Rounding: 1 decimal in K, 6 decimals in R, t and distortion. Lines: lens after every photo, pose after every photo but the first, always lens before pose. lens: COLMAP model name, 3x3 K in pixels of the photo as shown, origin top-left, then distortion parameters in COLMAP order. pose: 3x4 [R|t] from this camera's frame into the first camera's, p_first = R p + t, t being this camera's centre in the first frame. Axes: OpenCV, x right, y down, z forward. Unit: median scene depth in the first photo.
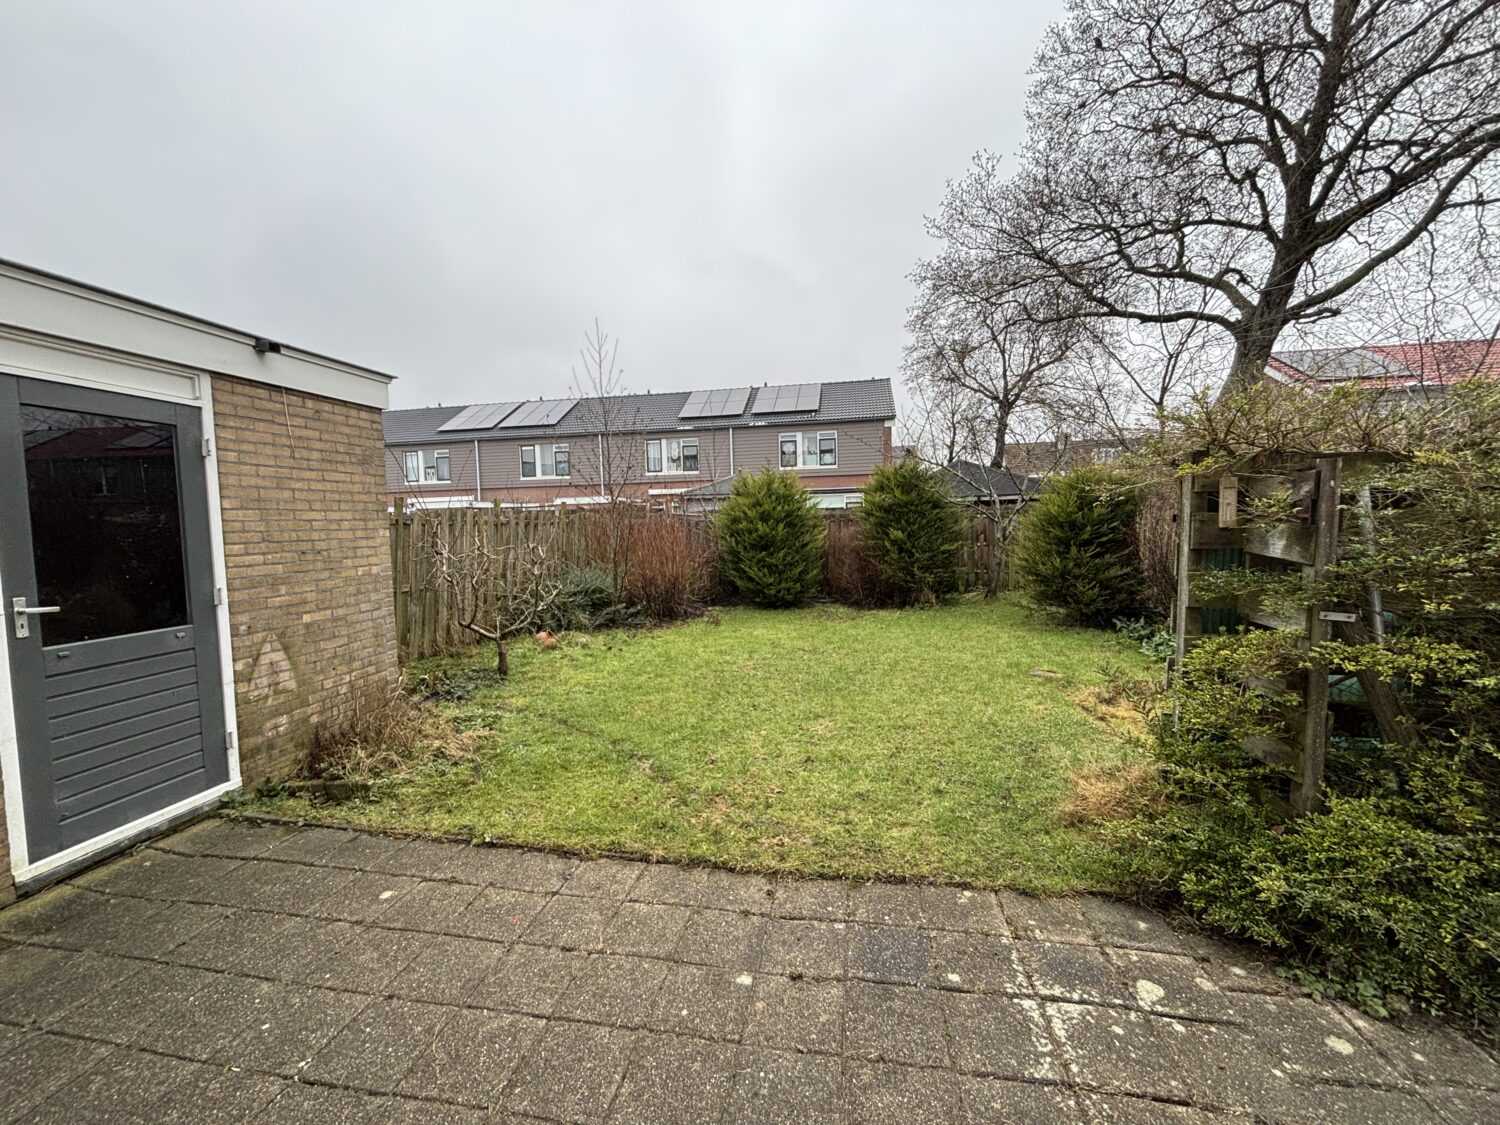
lens RADIAL K [[603.3, 0, 744.9], [0, 603.3, 553.8], [0, 0, 1]] dist [0.002168, -0.002644]
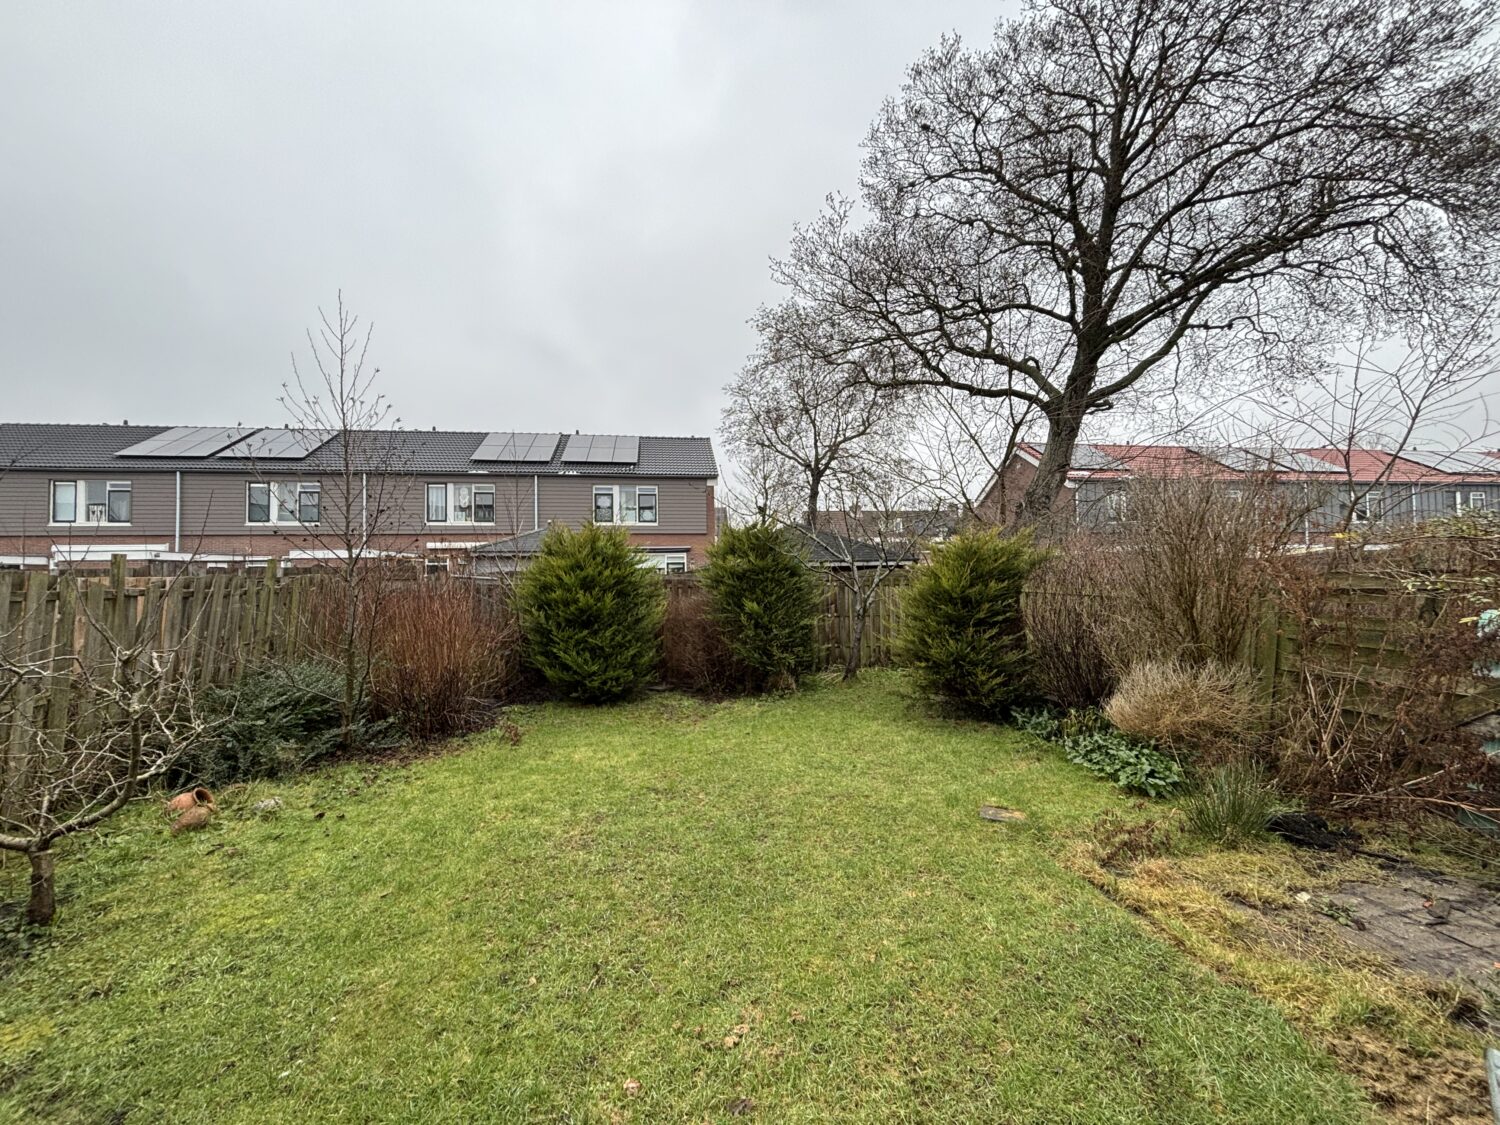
lens RADIAL K [[603.3, 0, 753.5], [0, 603.3, 559.5], [0, 0, 1]] dist [0.002168, -0.002644]
pose [[0.945845, 0.021474, 0.323907, -0.025910], [0.006894, 0.996256, -0.086181, -0.042053], [-0.324545, 0.083747, 0.942155, 0.343526]]
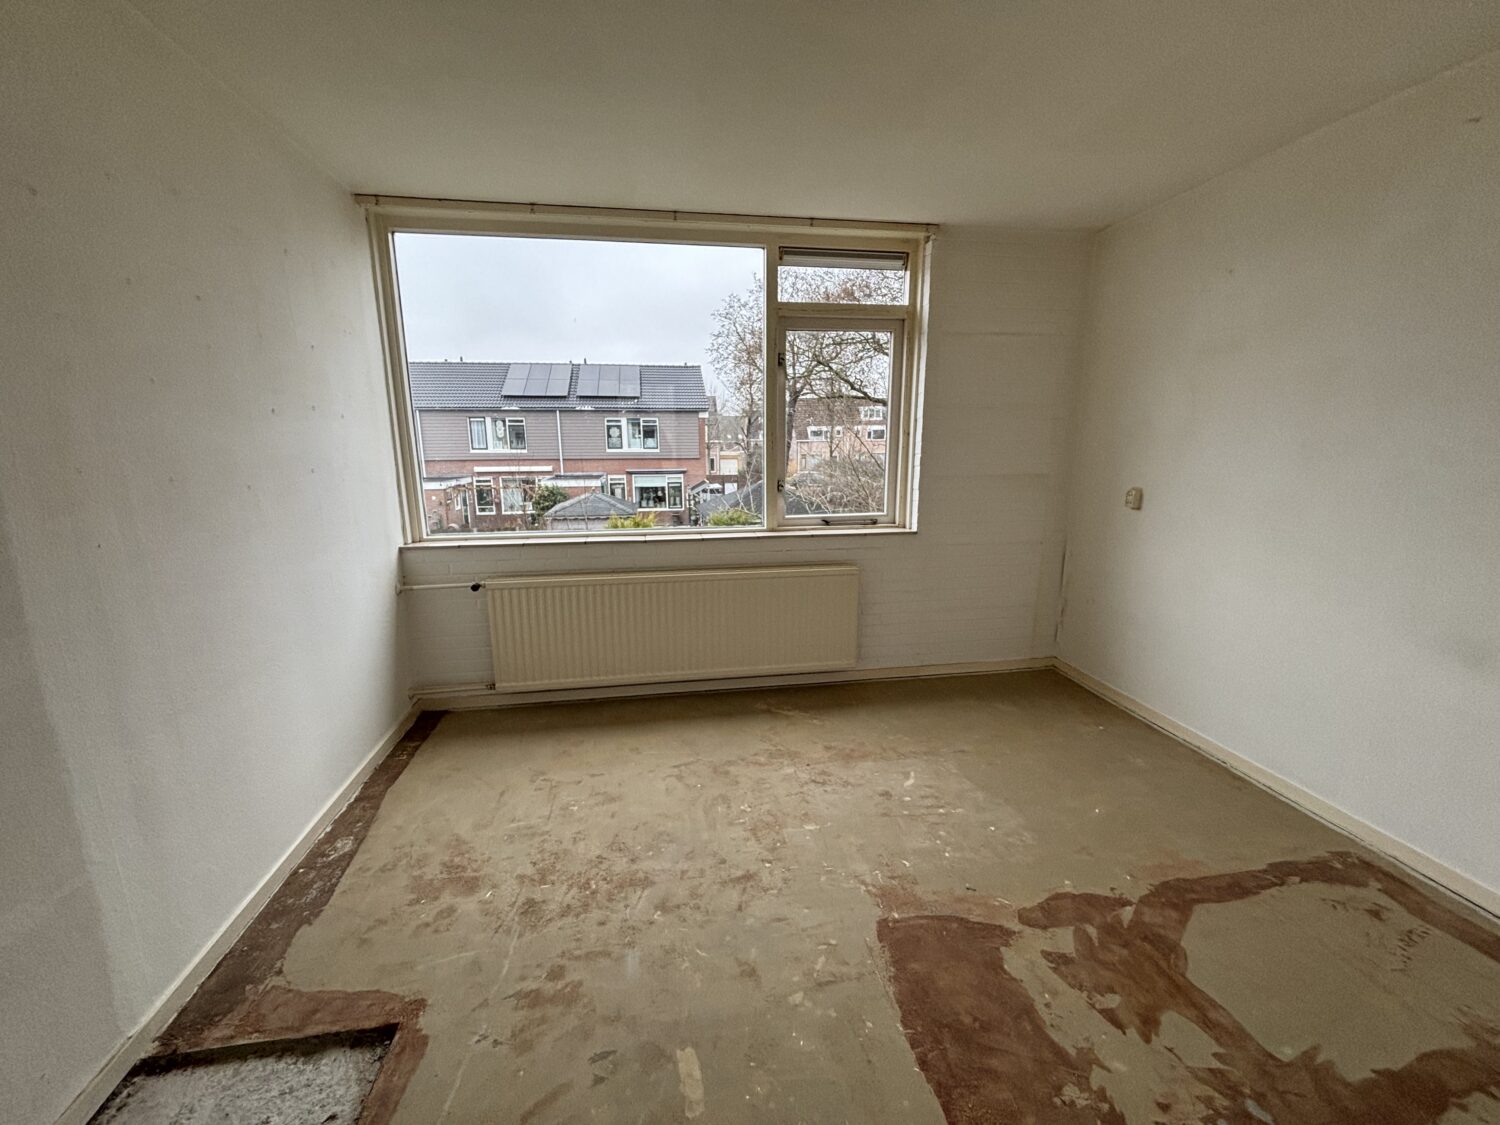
lens RADIAL K [[603.3, 0, 753.8], [0, 603.3, 561.1], [0, 0, 1]] dist [0.002168, -0.002644]
pose [[0.939874, -0.046575, 0.338332, -0.299904], [-0.001108, 0.990236, 0.139396, -0.403186], [-0.341521, -0.131390, 0.930645, -0.589886]]
